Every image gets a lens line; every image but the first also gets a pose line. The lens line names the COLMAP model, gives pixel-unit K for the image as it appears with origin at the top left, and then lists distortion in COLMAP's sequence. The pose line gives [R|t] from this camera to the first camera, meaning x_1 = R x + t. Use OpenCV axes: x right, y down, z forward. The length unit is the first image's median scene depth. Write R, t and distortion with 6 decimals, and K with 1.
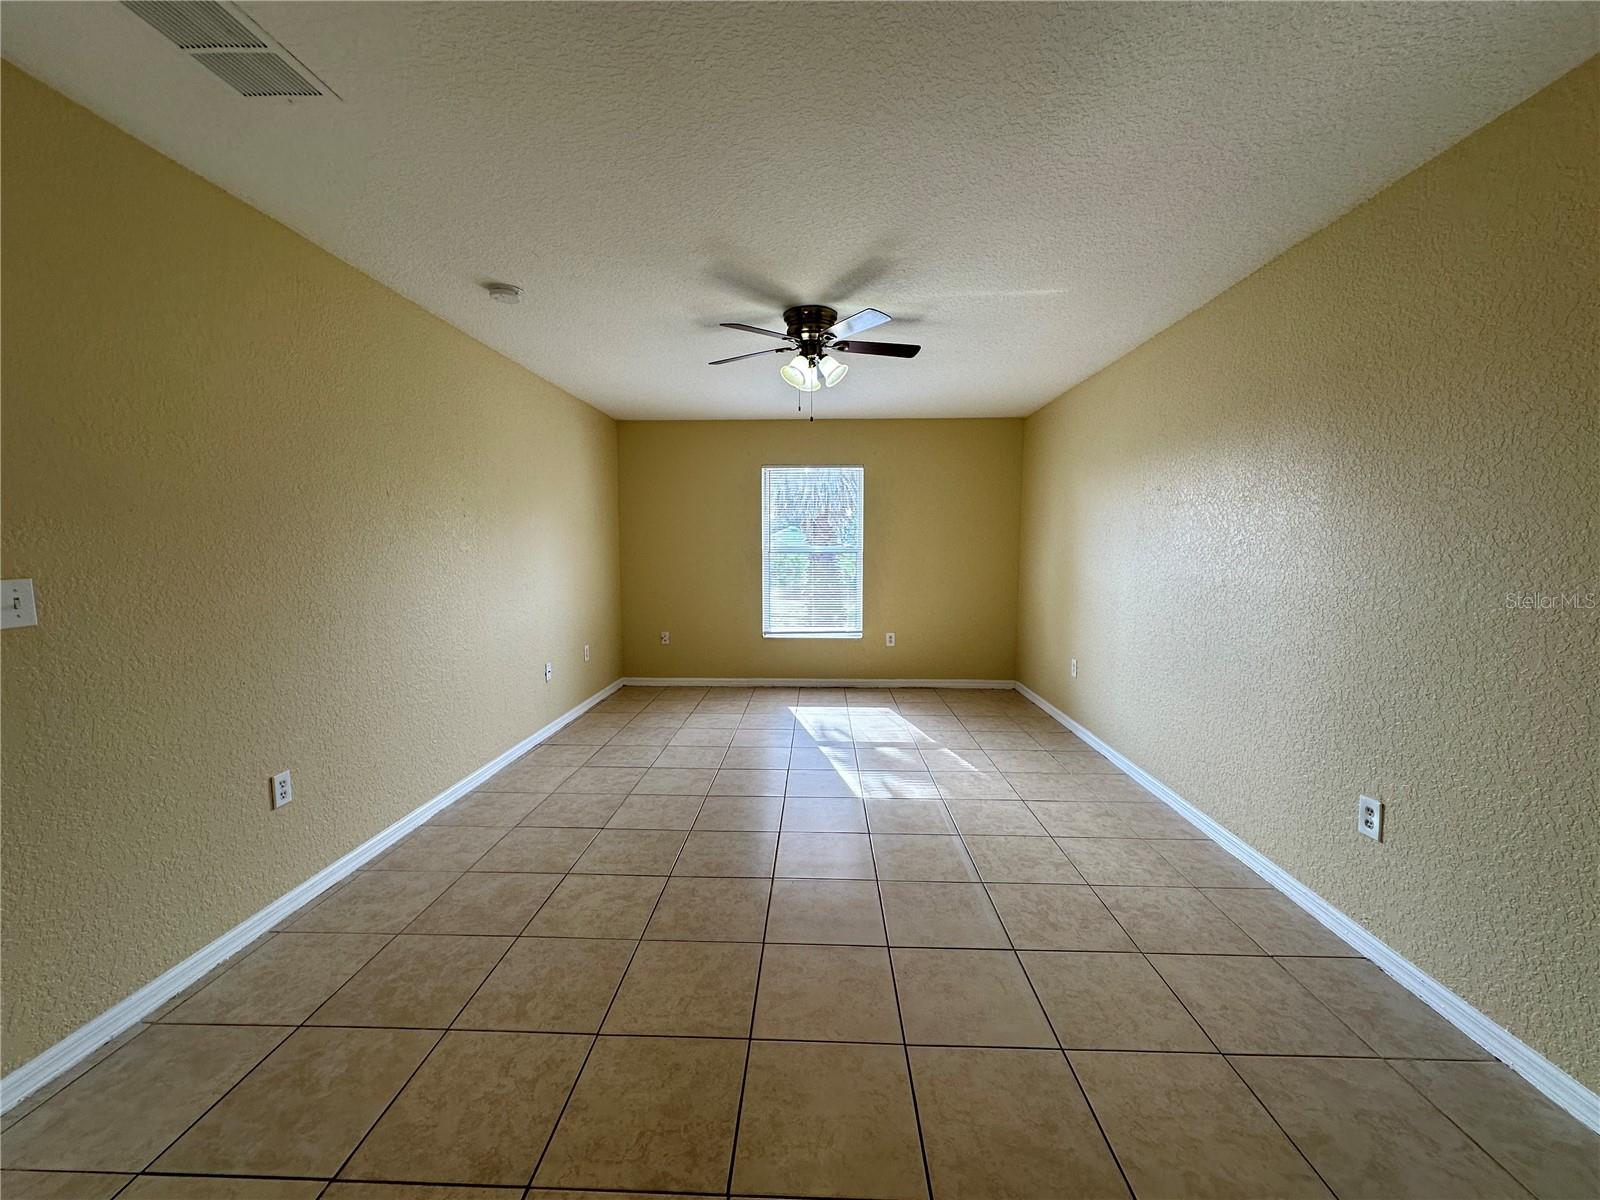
lens RADIAL K [[639.8, 0, 800.8], [0, 639.8, 598.6], [0, 0, 1]] dist [-0.002485, 0.000122]
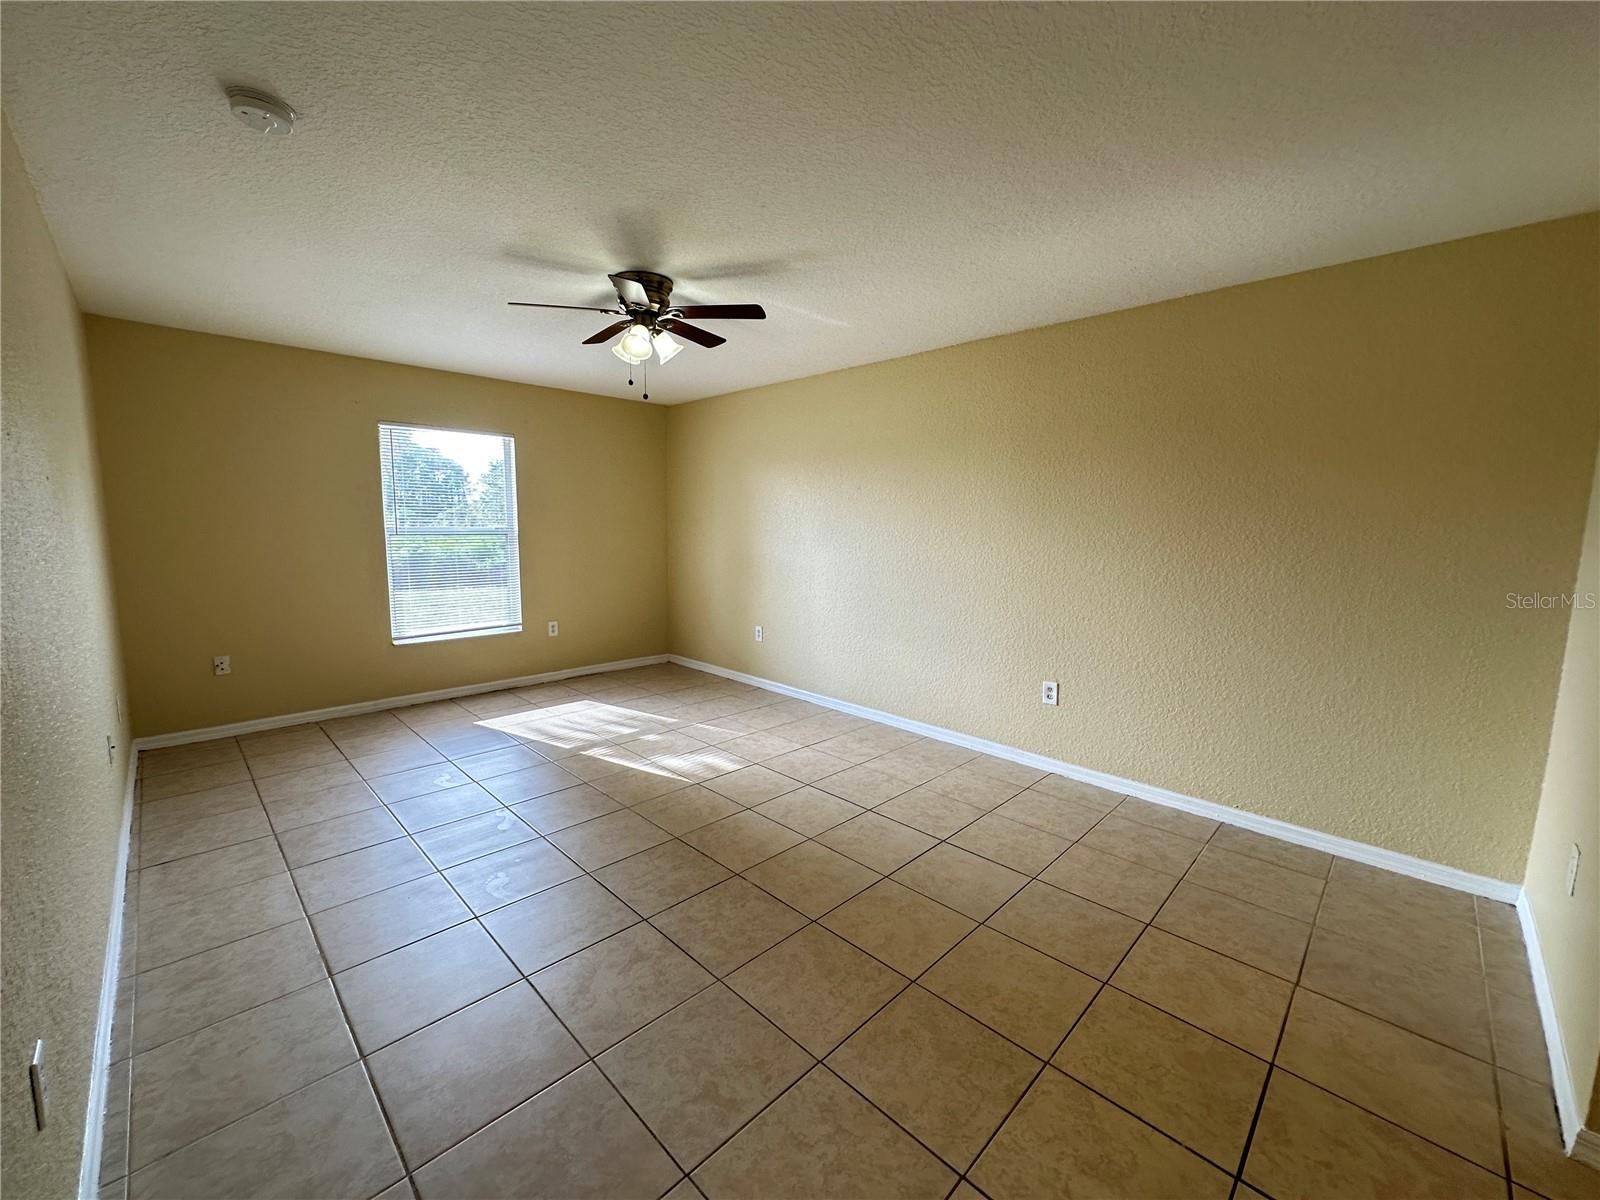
lens RADIAL K [[639.8, 0, 800.8], [0, 639.8, 598.6], [0, 0, 1]] dist [-0.002485, 0.000122]
pose [[0.677477, -0.078785, 0.731313, -0.475369], [0.049410, 0.996876, 0.061622, -0.031190], [-0.733883, -0.005613, 0.679253, 0.184284]]
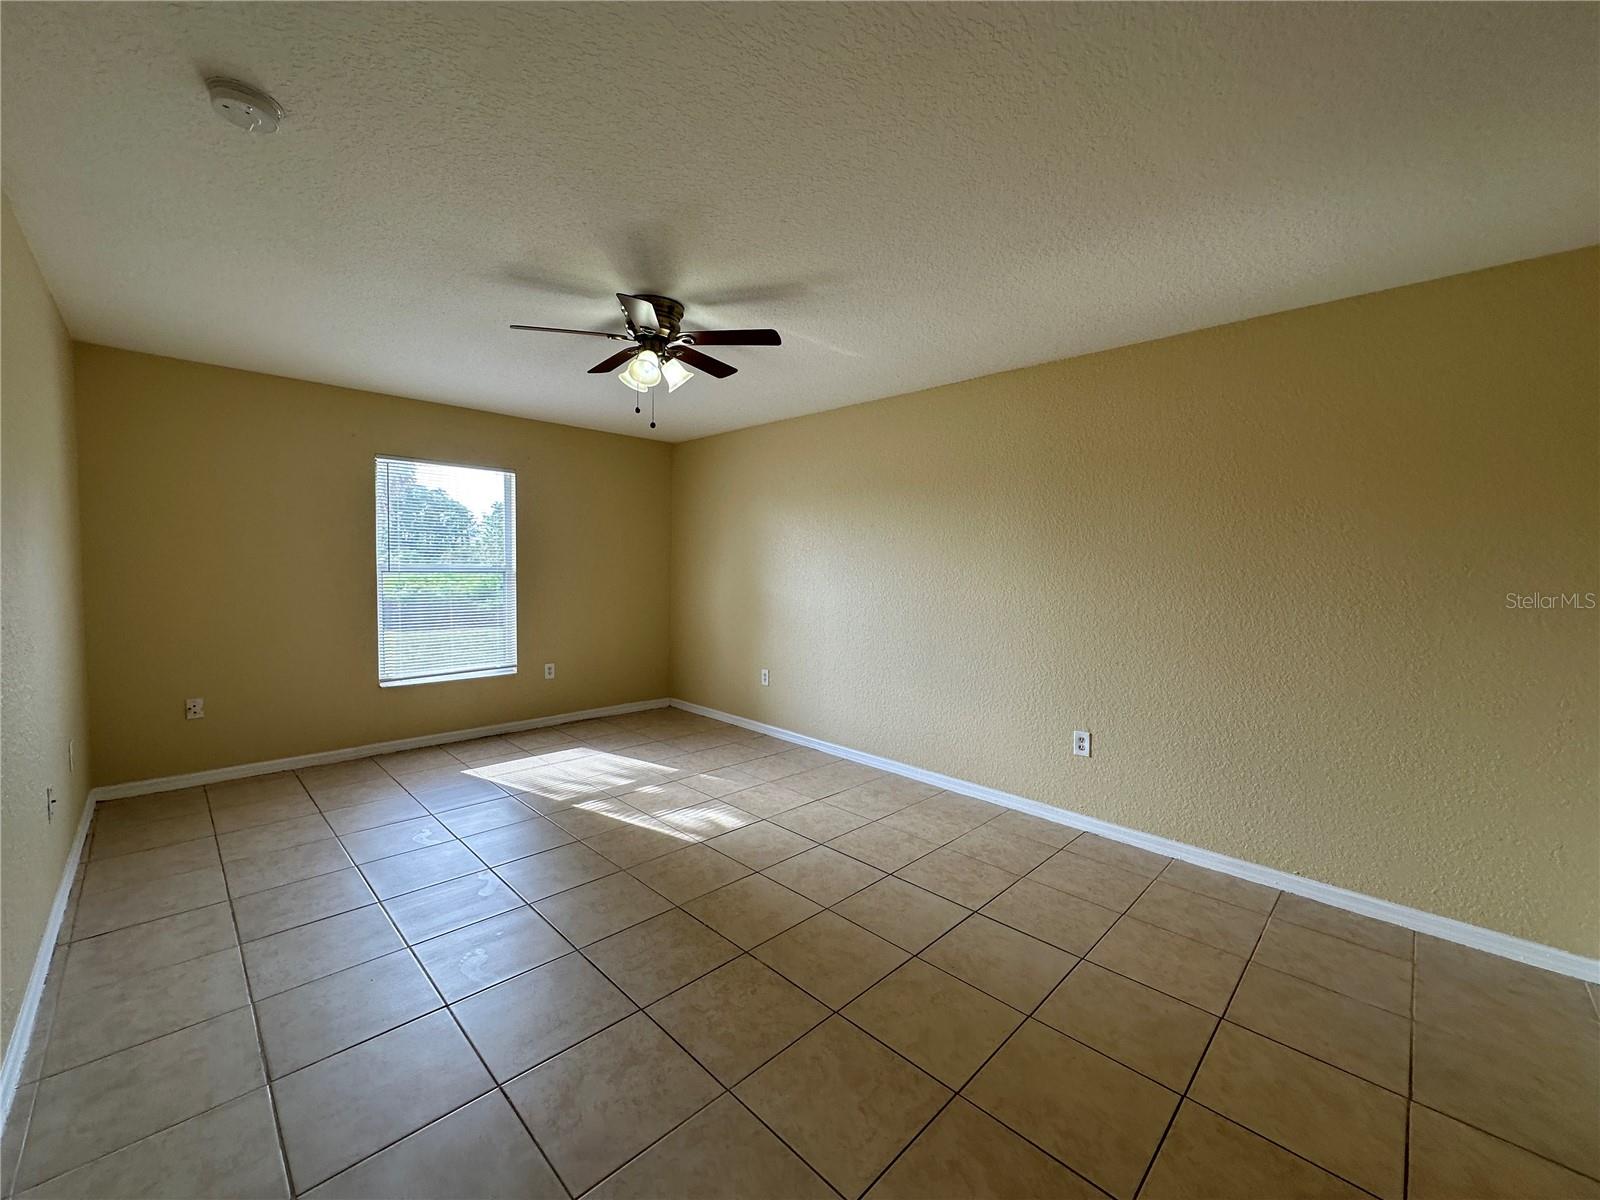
lens RADIAL K [[639.8, 0, 800.8], [0, 639.8, 598.6], [0, 0, 1]] dist [-0.002485, 0.000122]
pose [[0.678207, -0.026529, 0.734392, -0.443241], [0.044366, 0.999003, -0.004884, -0.026882], [-0.733530, 0.035894, 0.678708, 0.239196]]
